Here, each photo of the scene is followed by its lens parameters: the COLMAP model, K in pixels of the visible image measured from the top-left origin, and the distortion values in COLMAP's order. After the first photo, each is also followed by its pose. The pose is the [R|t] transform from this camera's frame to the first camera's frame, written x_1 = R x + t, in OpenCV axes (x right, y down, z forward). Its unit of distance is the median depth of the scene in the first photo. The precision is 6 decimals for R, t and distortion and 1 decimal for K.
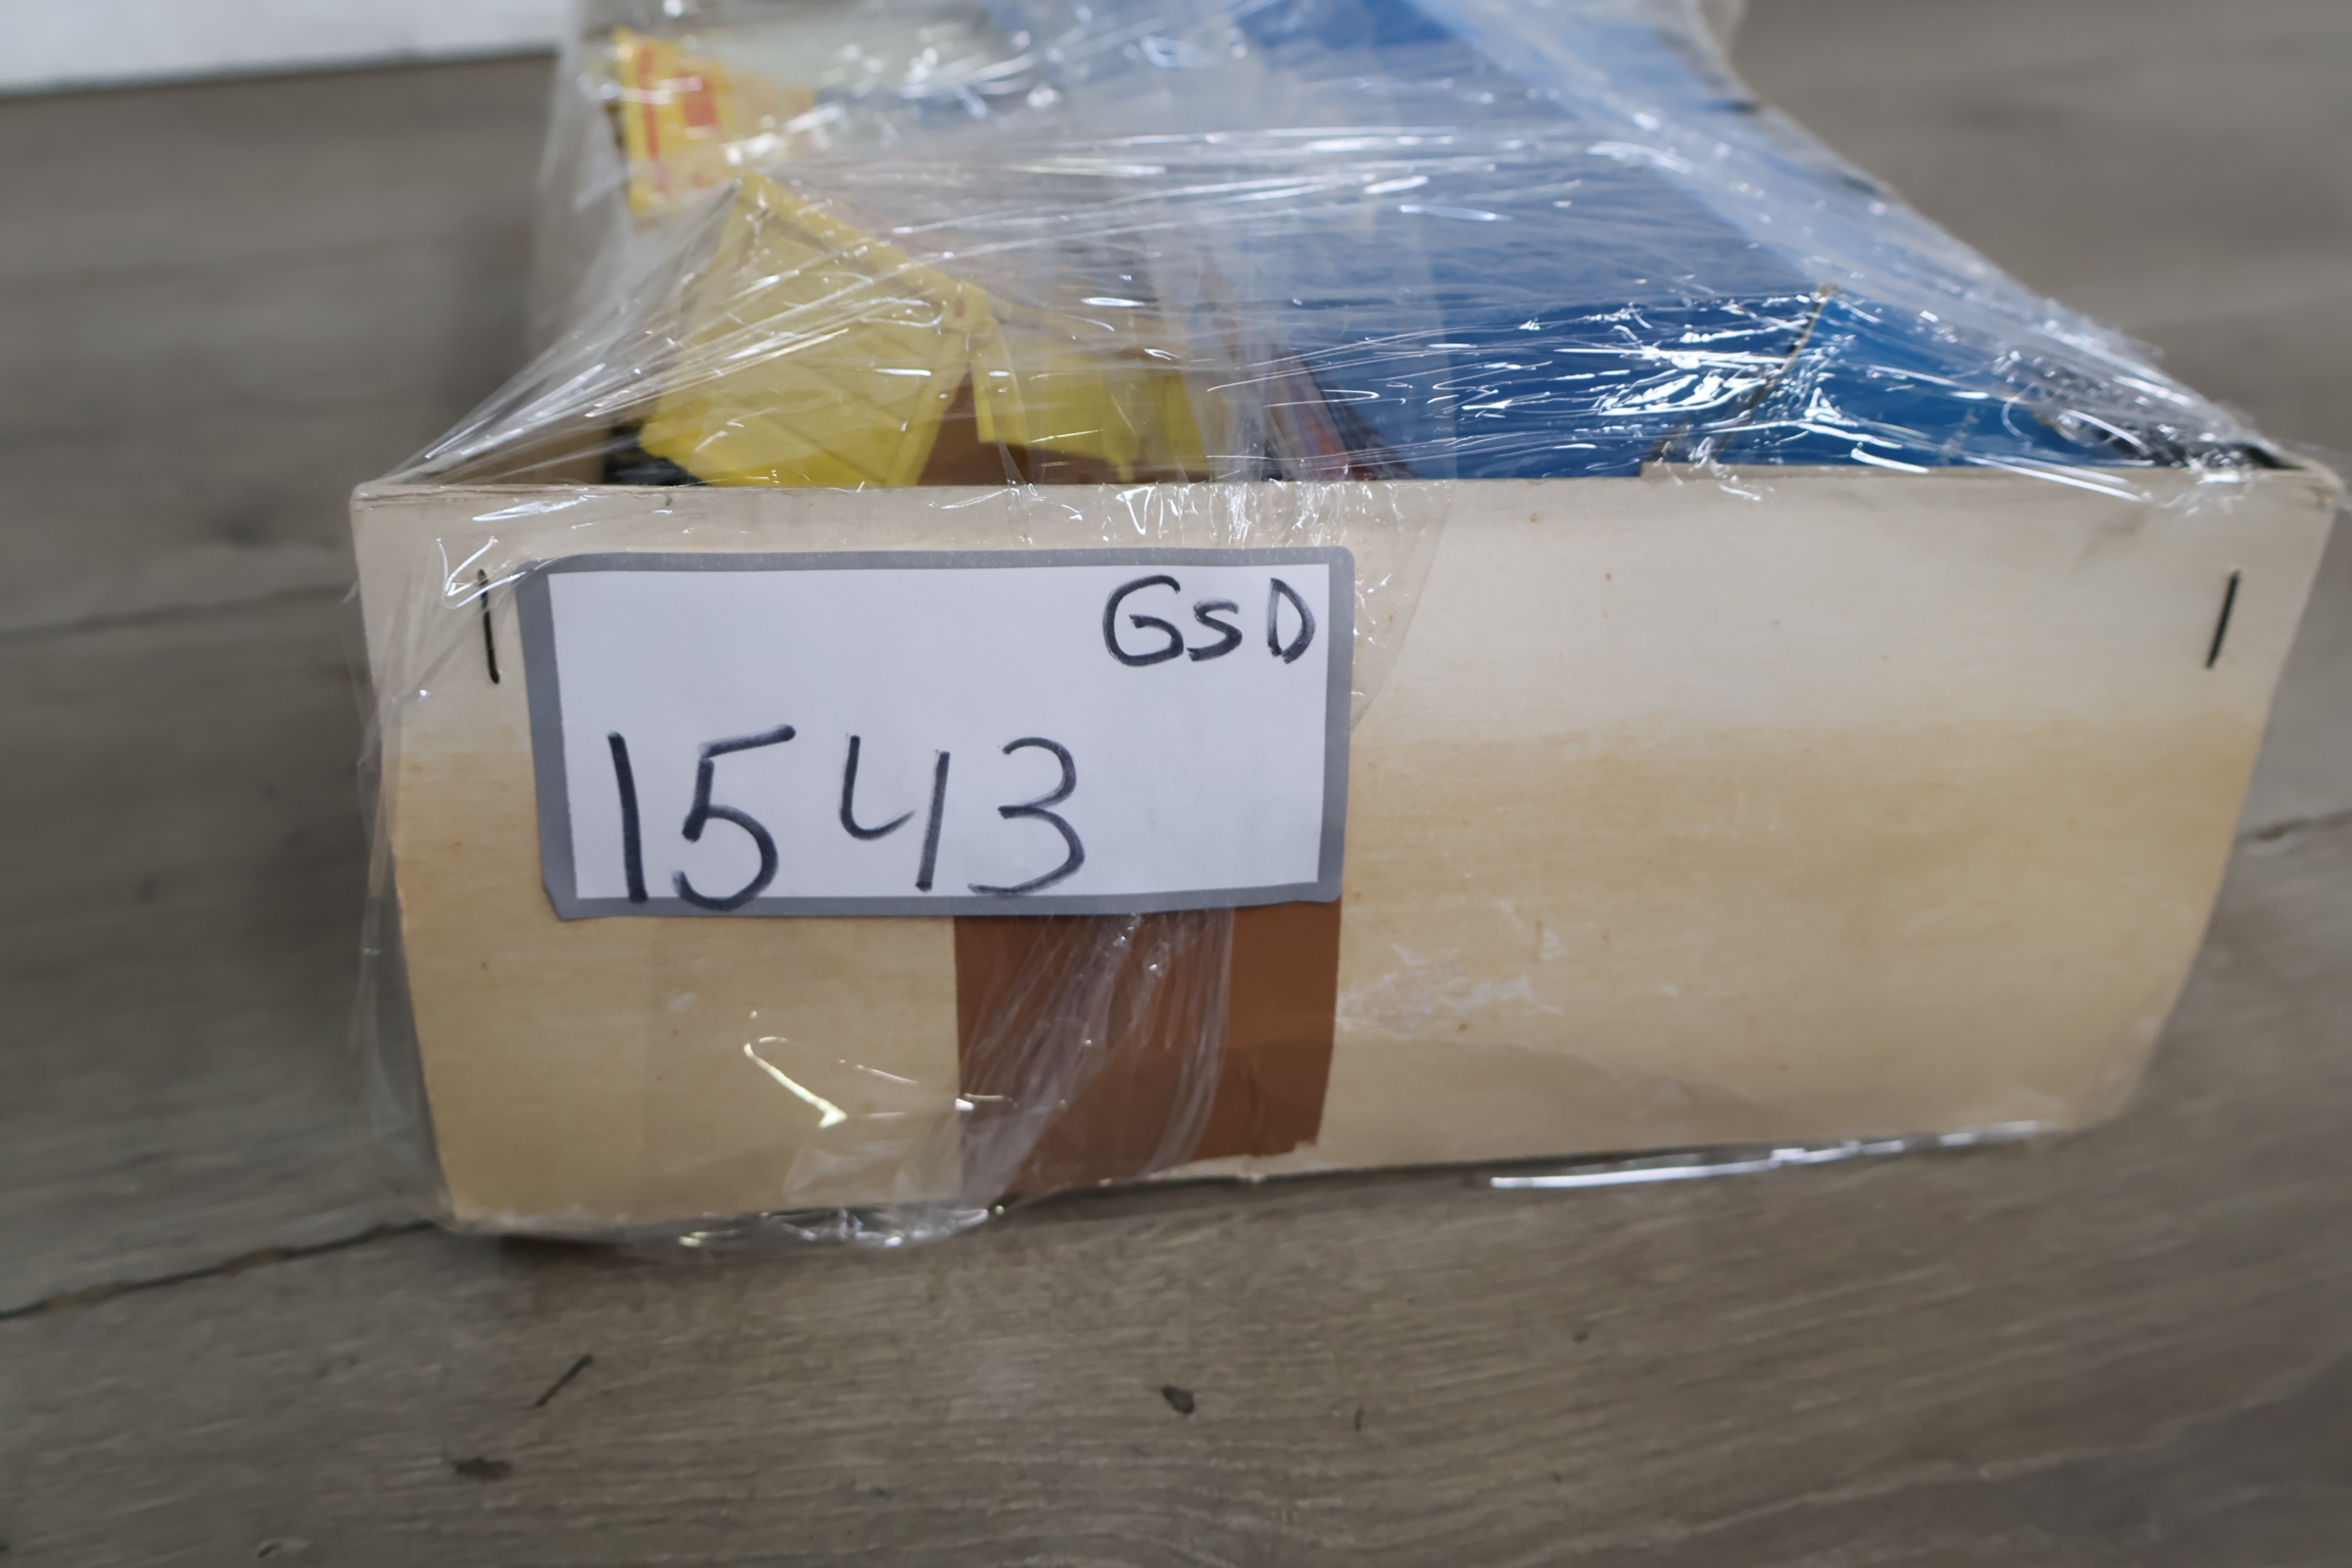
lens RADIAL K [[2094.5, 0, 1171.1], [0, 2094.5, 808.7], [0, 0, 1]] dist [0.010767, 0.012085]
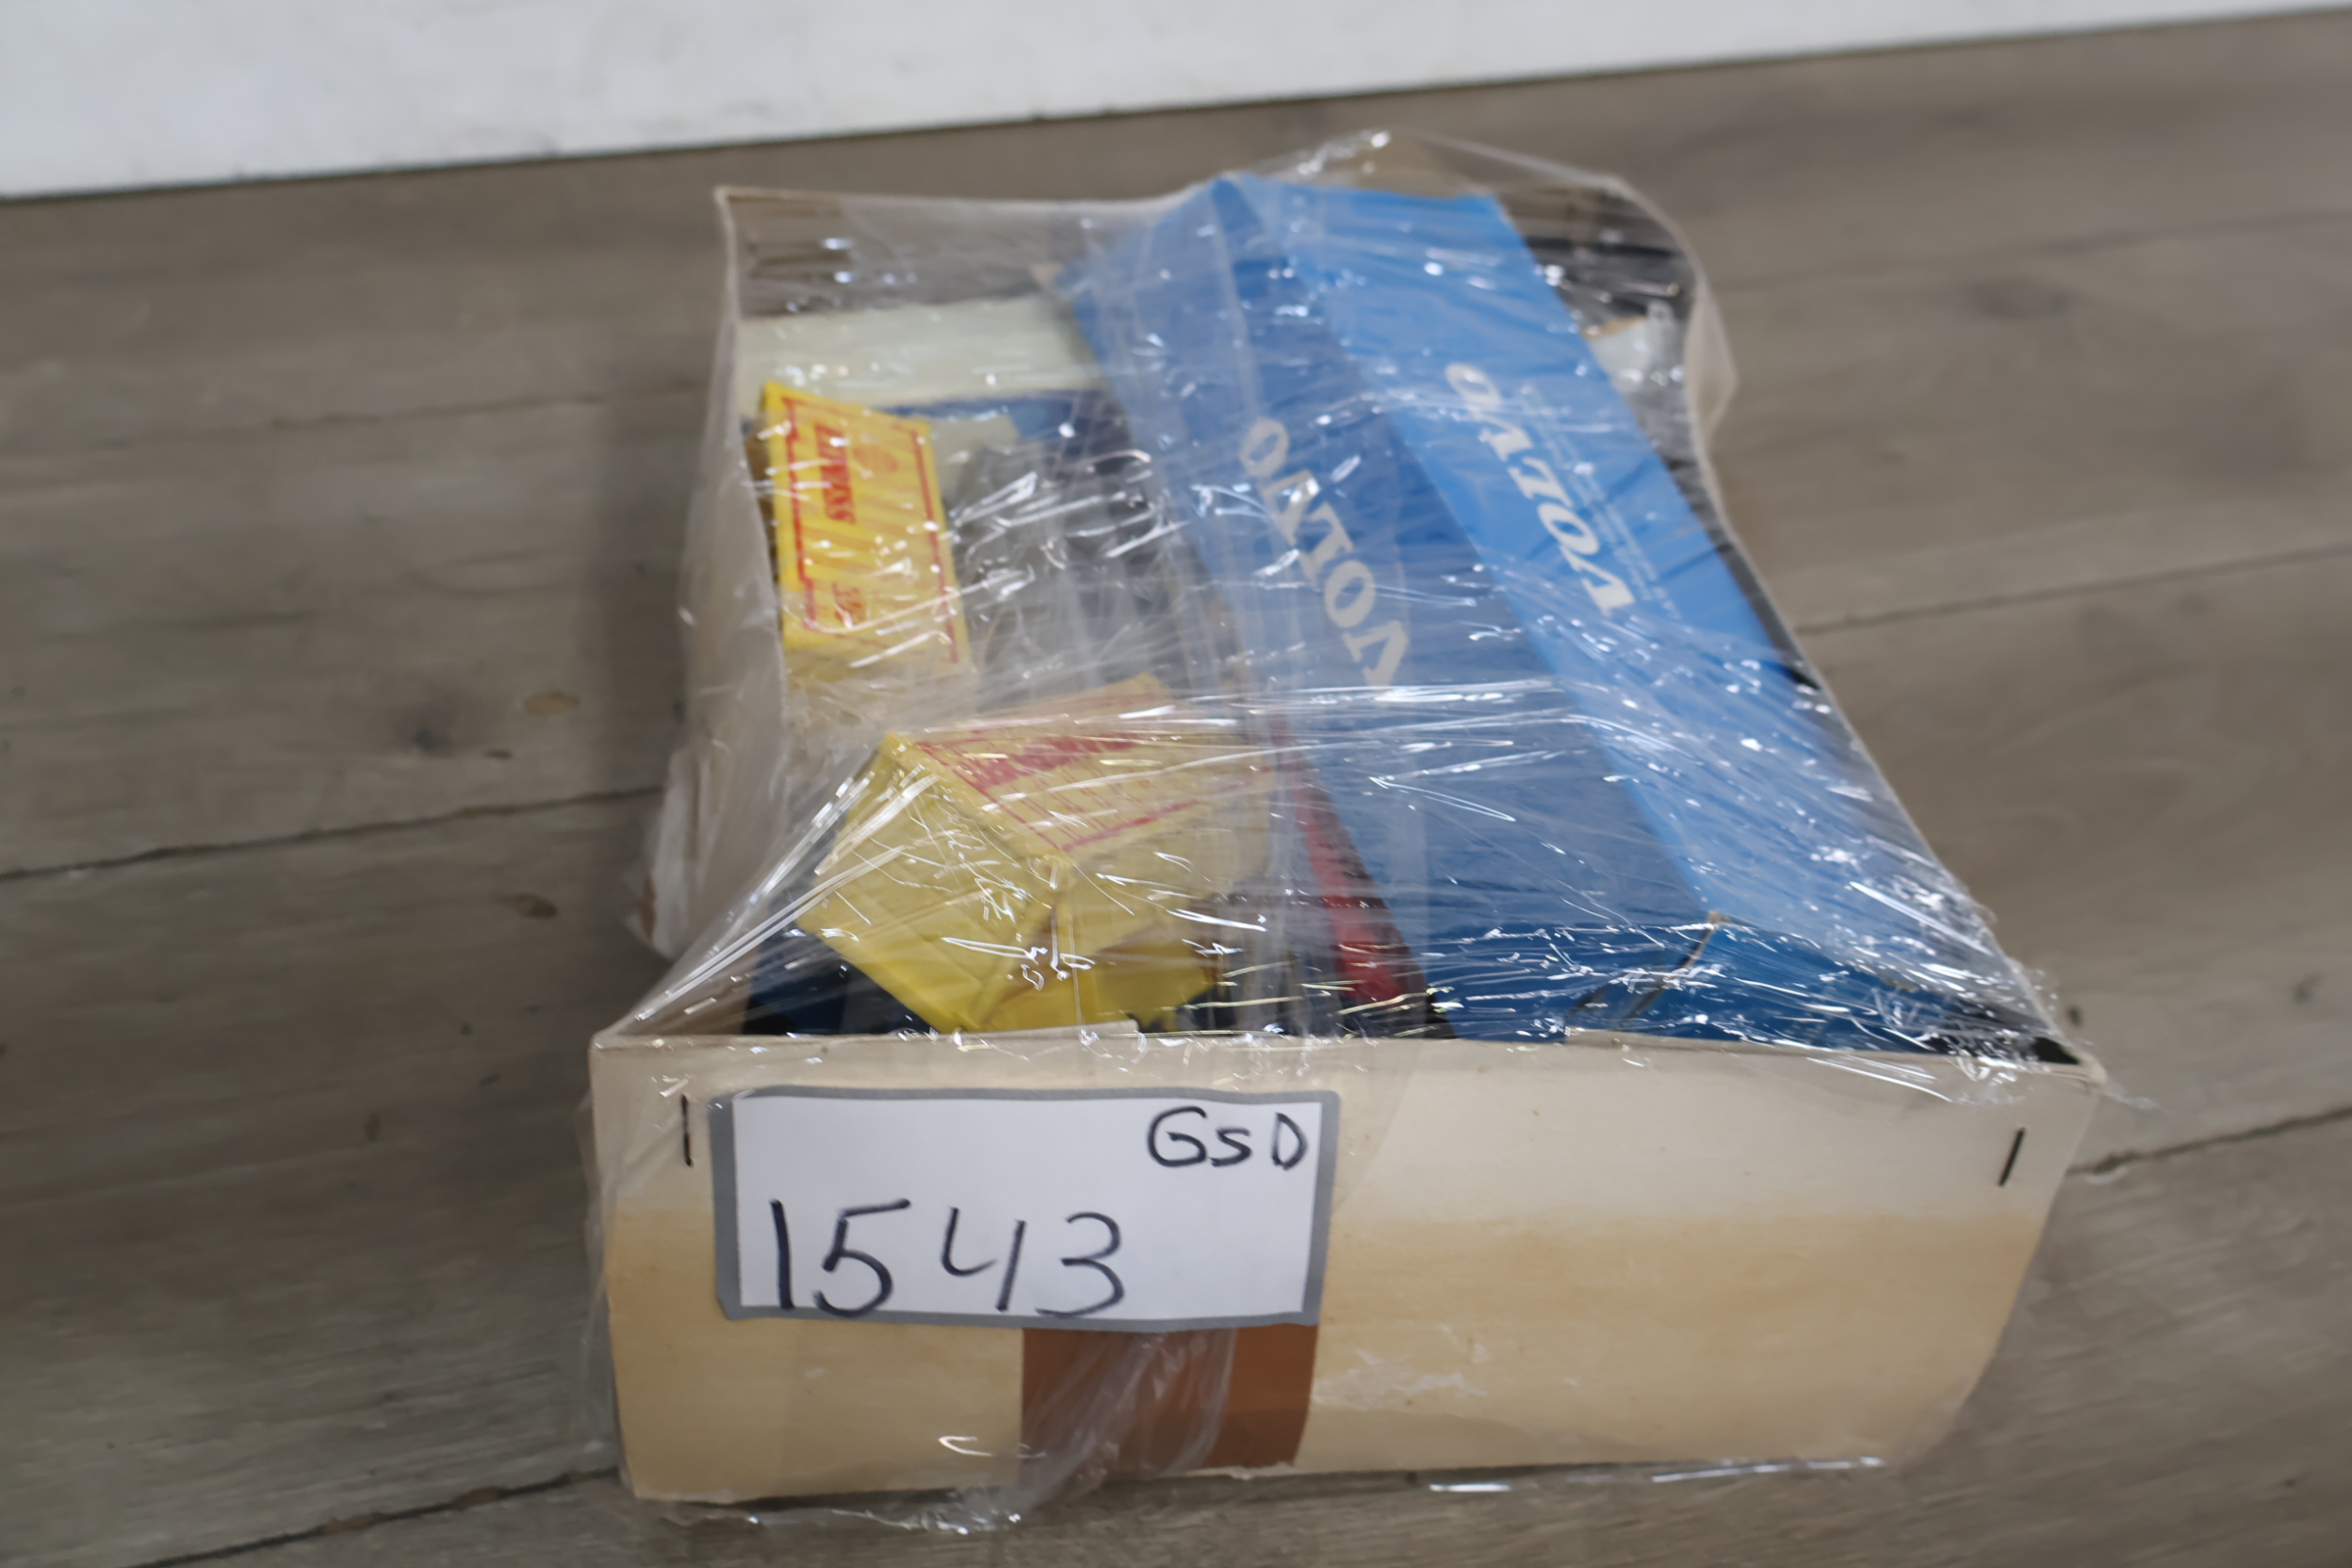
lens RADIAL K [[2069.7, 0, 1176.0], [0, 2069.7, 784.0], [0, 0, 1]] dist [0.013578, -0.007183]
pose [[0.998417, 0.053163, -0.018340, -0.002174], [-0.051281, 0.994517, 0.091138, -0.415165], [0.023085, -0.090054, 0.995669, -0.266751]]
